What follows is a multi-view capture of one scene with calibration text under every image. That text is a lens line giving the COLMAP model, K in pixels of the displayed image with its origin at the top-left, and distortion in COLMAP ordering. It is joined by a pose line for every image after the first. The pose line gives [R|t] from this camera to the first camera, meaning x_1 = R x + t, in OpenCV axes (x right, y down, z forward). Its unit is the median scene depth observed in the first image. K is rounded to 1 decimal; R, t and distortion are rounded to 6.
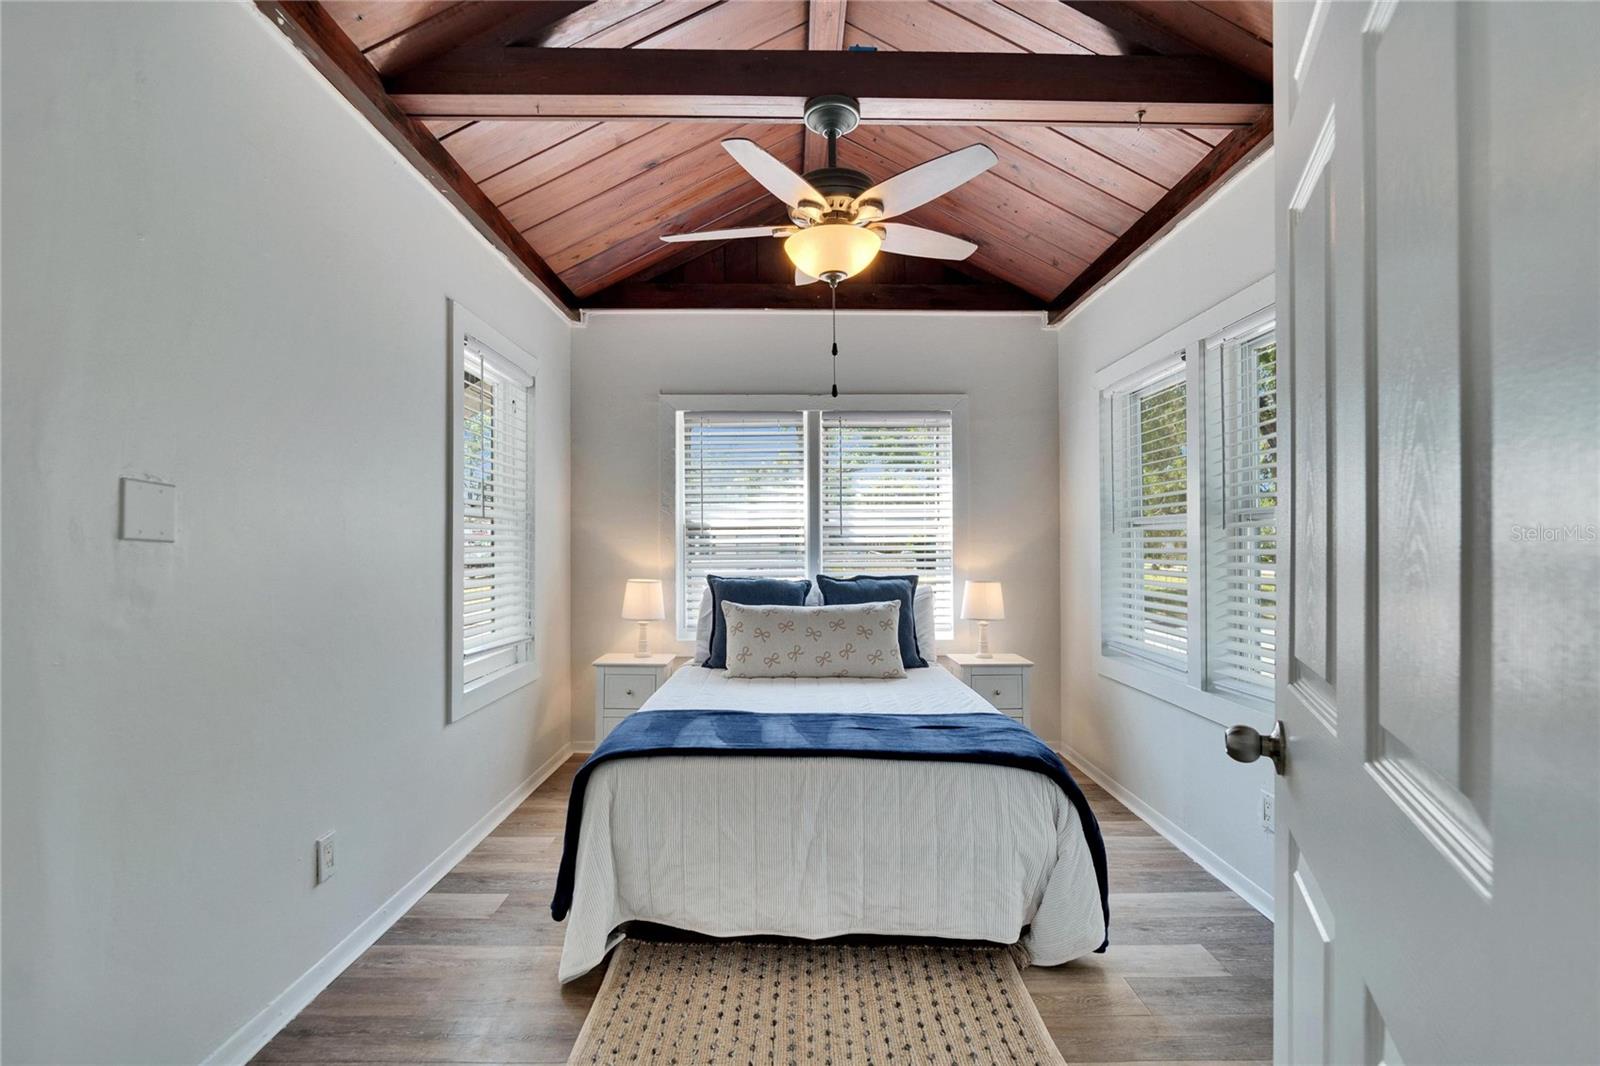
lens RADIAL K [[720.3, 0, 810.4], [0, 720.3, 518.4], [0, 0, 1]] dist [-0.005539, 0.001545]
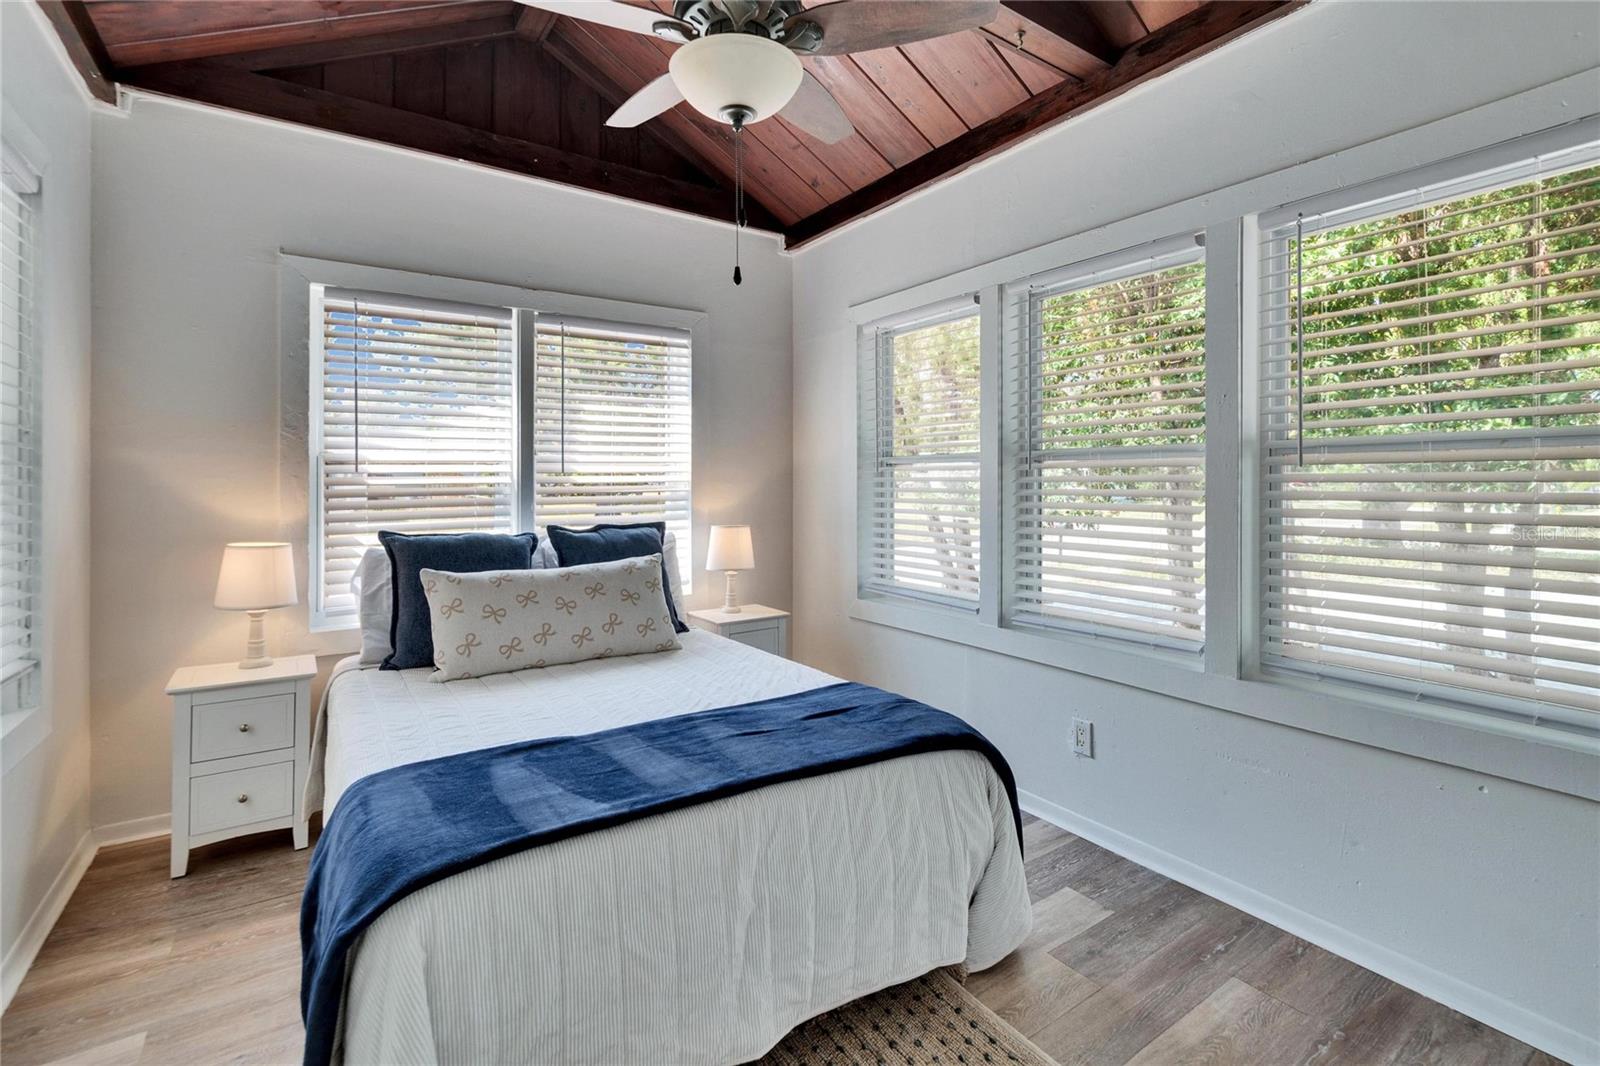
lens RADIAL K [[720.3, 0, 802.0], [0, 720.3, 469.4], [0, 0, 1]] dist [-0.005539, 0.001545]
pose [[0.835538, 0.006804, 0.549390, -0.185235], [-0.017657, 0.999739, 0.014472, 0.002969], [-0.549149, -0.021792, 0.835440, 0.219568]]
